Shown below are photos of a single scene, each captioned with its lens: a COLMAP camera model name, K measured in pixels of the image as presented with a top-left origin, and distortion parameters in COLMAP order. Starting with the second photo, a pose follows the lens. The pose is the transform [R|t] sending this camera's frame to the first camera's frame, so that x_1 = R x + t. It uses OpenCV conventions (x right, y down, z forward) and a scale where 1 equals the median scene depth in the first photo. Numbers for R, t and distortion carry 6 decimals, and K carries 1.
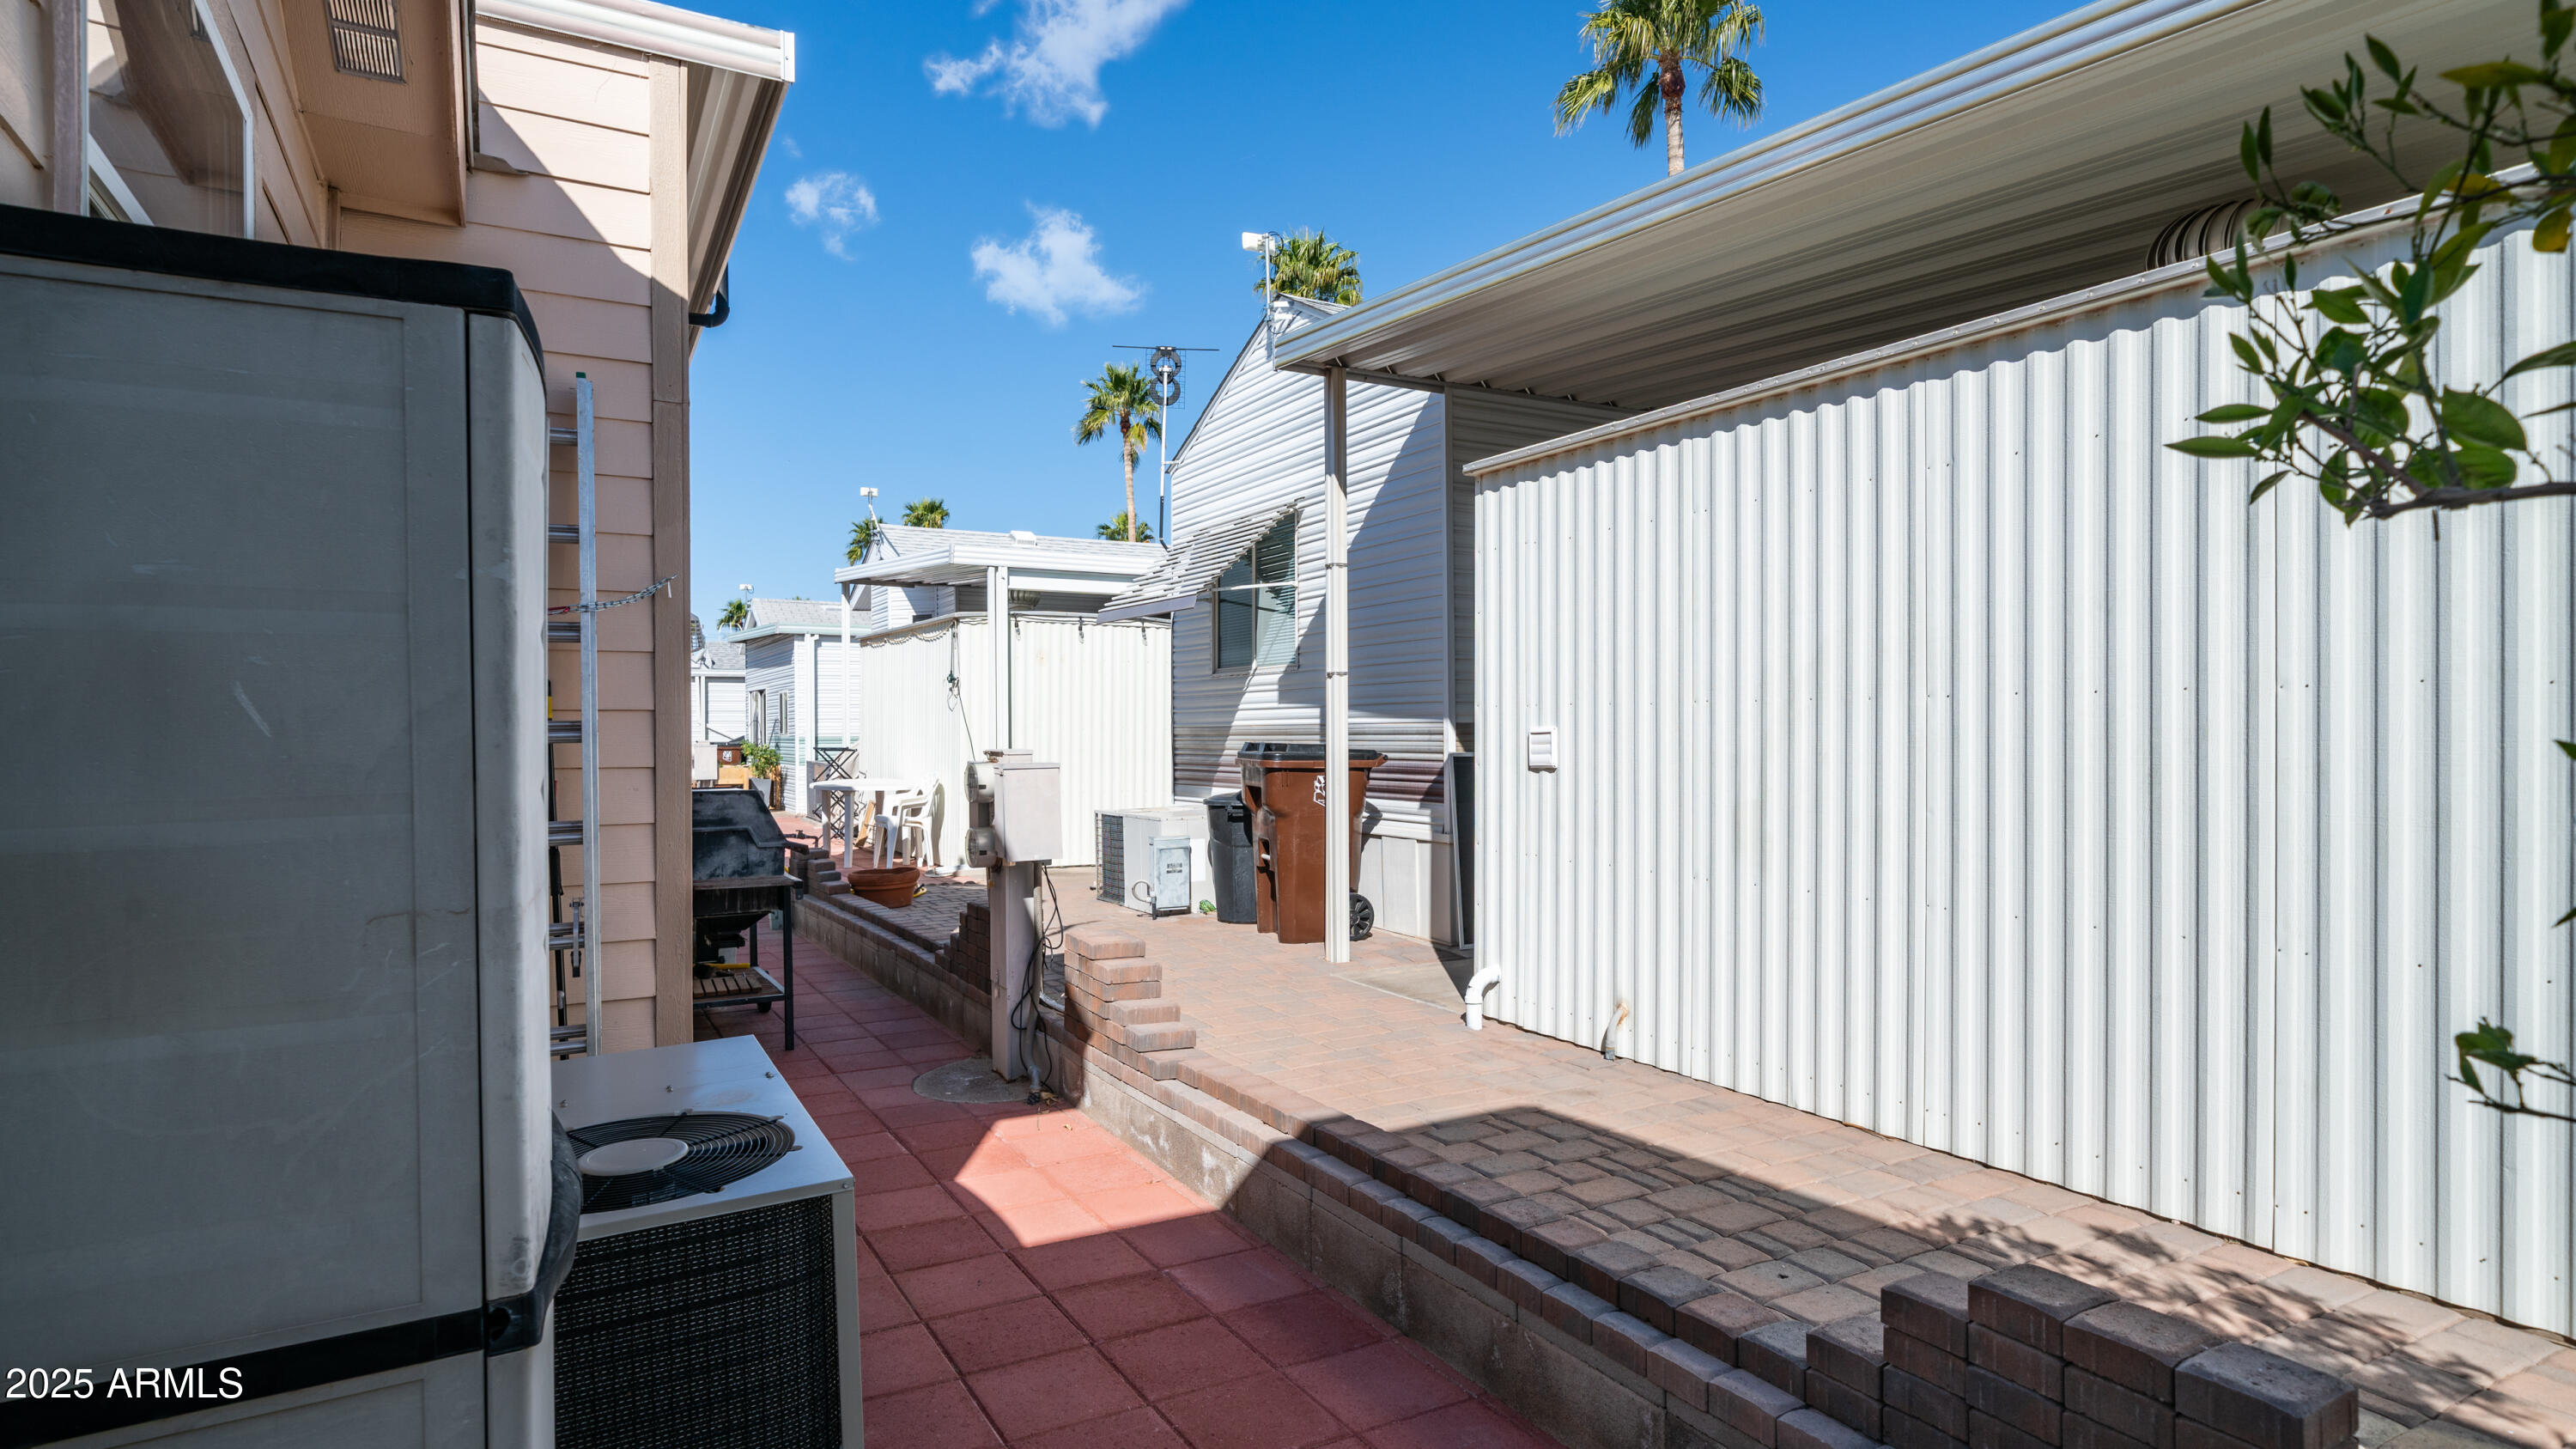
lens RADIAL K [[1211.5, 0, 1278.5], [0, 1211.5, 737.1], [0, 0, 1]] dist [0.001507, 0.001071]
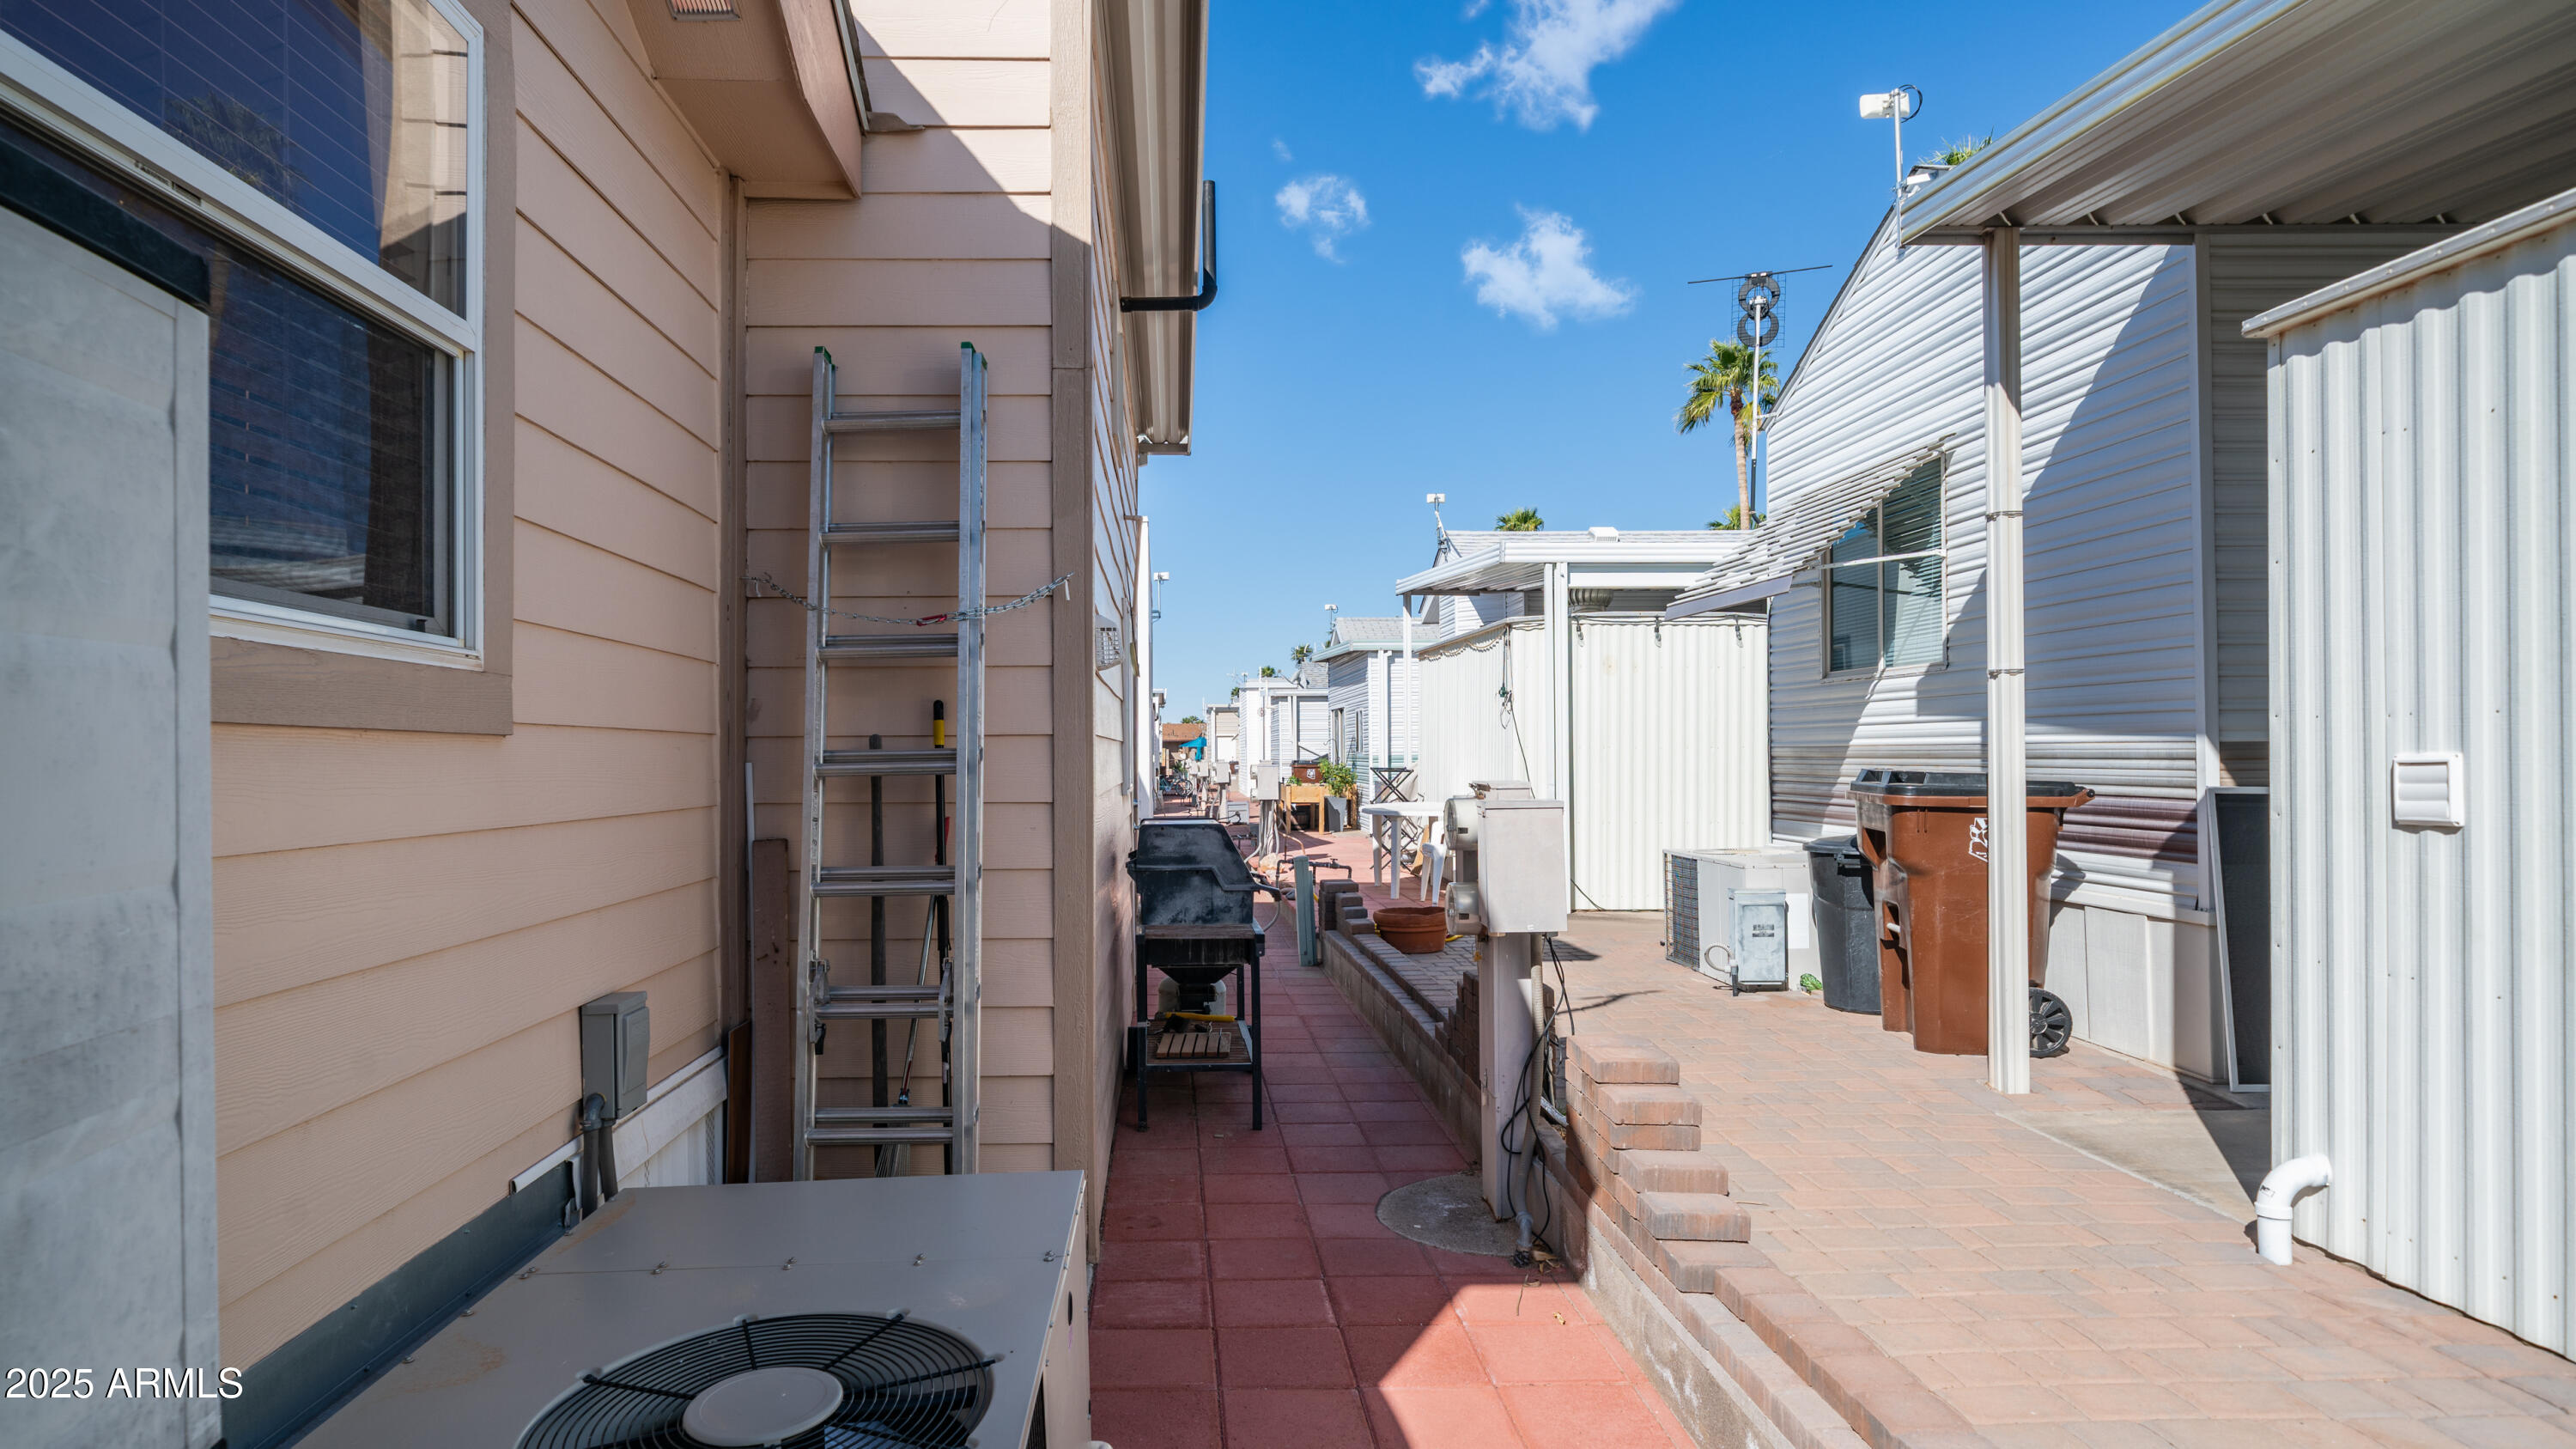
lens RADIAL K [[1211.5, 0, 1278.5], [0, 1211.5, 737.1], [0, 0, 1]] dist [0.001507, 0.001071]
pose [[0.877541, -0.004346, -0.479482, 0.014910], [-0.001520, 0.999929, -0.011844, -0.006038], [0.479499, 0.011123, 0.877472, 0.186548]]
